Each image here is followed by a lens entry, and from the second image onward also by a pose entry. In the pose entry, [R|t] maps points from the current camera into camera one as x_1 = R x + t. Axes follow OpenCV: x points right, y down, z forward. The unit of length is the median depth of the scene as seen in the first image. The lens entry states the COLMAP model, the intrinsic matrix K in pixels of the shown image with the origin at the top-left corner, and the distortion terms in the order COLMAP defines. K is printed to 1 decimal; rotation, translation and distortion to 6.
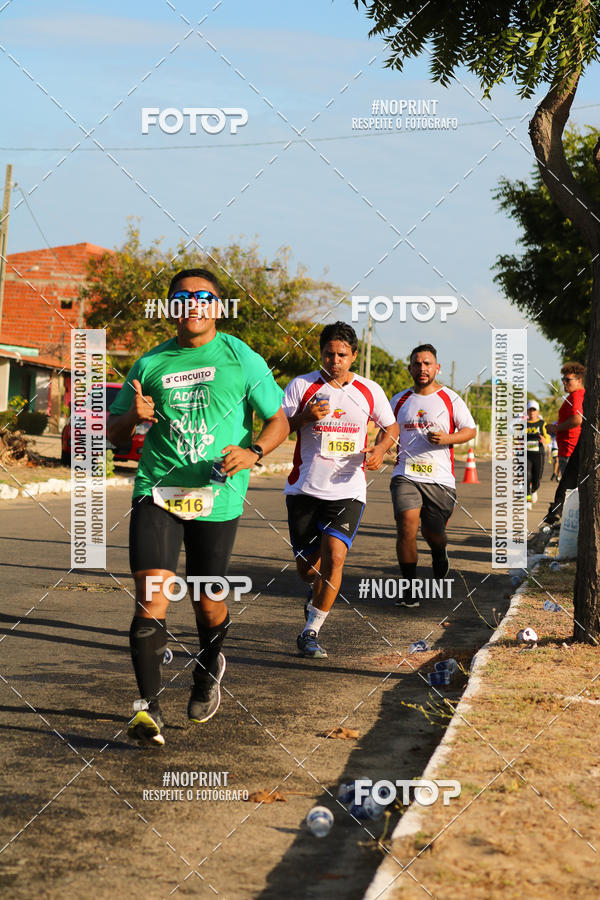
lens RADIAL K [[3739.2, 0, 300.0], [0, 3739.2, 450.0], [0, 0, 1]] dist [0.286282, -0.440906]
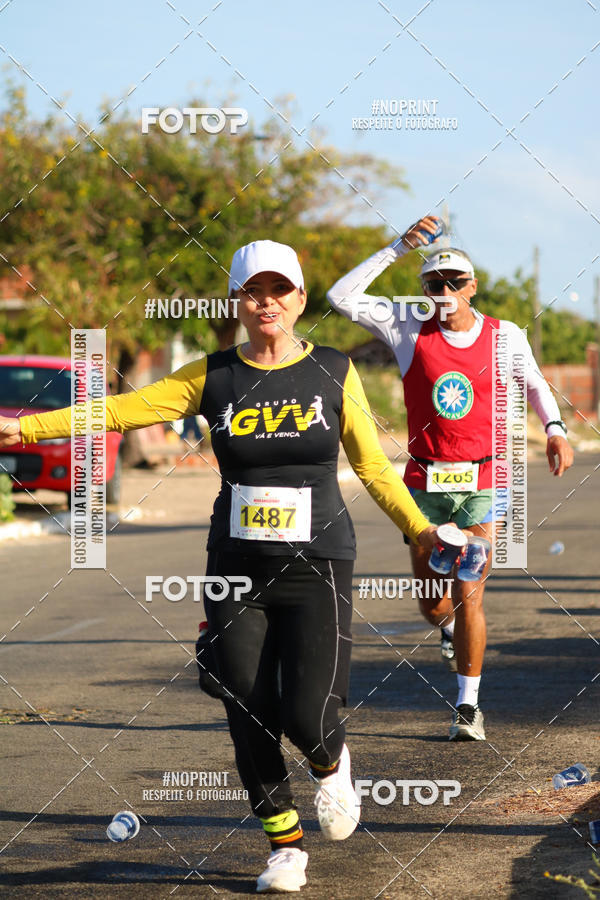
lens RADIAL K [[5603.2, 0, 300.0], [0, 5603.2, 450.0], [0, 0, 1]] dist [0.140036, -8.531915]
pose [[0.997116, -0.072056, -0.023813, 0.014572], [0.072172, 0.997384, 0.004062, -0.004021], [0.023458, -0.005769, 0.999708, 0.148883]]
